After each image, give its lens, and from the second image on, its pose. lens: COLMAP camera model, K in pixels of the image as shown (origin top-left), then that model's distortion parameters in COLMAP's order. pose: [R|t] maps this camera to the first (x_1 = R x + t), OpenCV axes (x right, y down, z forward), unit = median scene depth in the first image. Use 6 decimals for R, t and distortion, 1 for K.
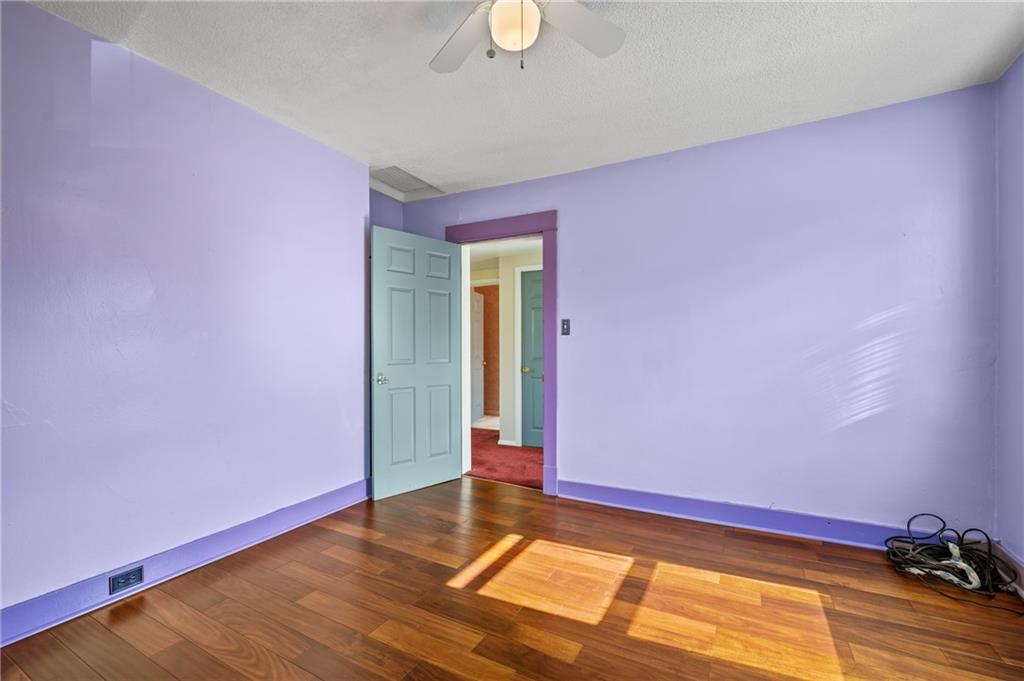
lens RADIAL K [[425.6, 0, 512.3], [0, 425.6, 346.5], [0, 0, 1]] dist [-0.002524, -0.000028]
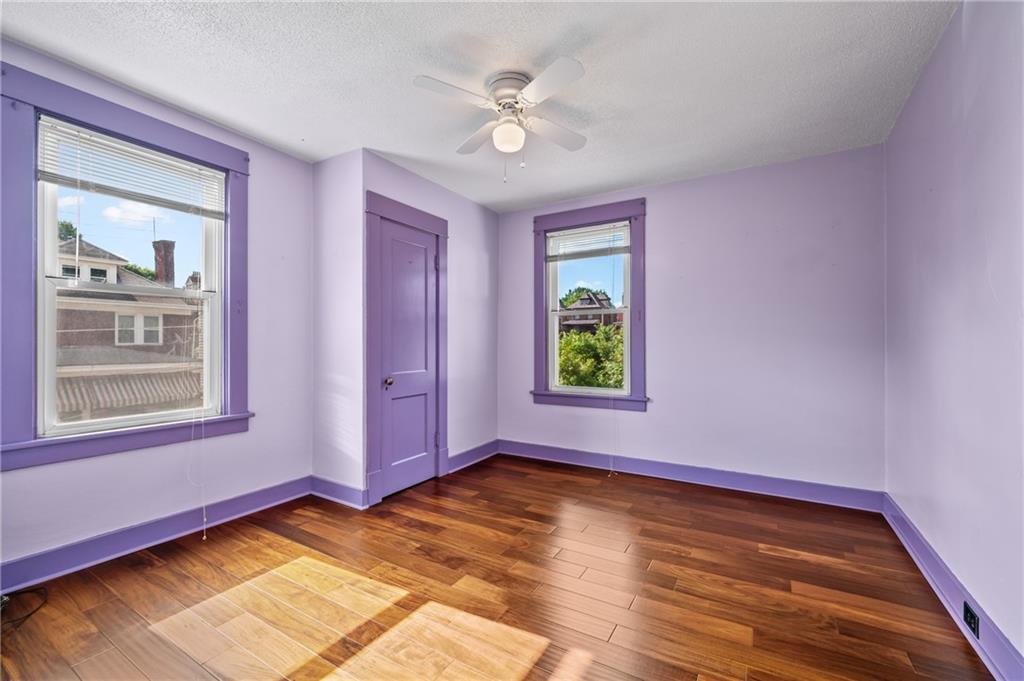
lens RADIAL K [[425.6, 0, 512.7], [0, 425.6, 345.1], [0, 0, 1]] dist [-0.002524, -0.000028]
pose [[-0.999246, 0.003788, 0.038638, -0.055102], [0.003009, 0.999791, -0.020200, 0.031041], [-0.038706, -0.020069, -0.999049, 2.051436]]
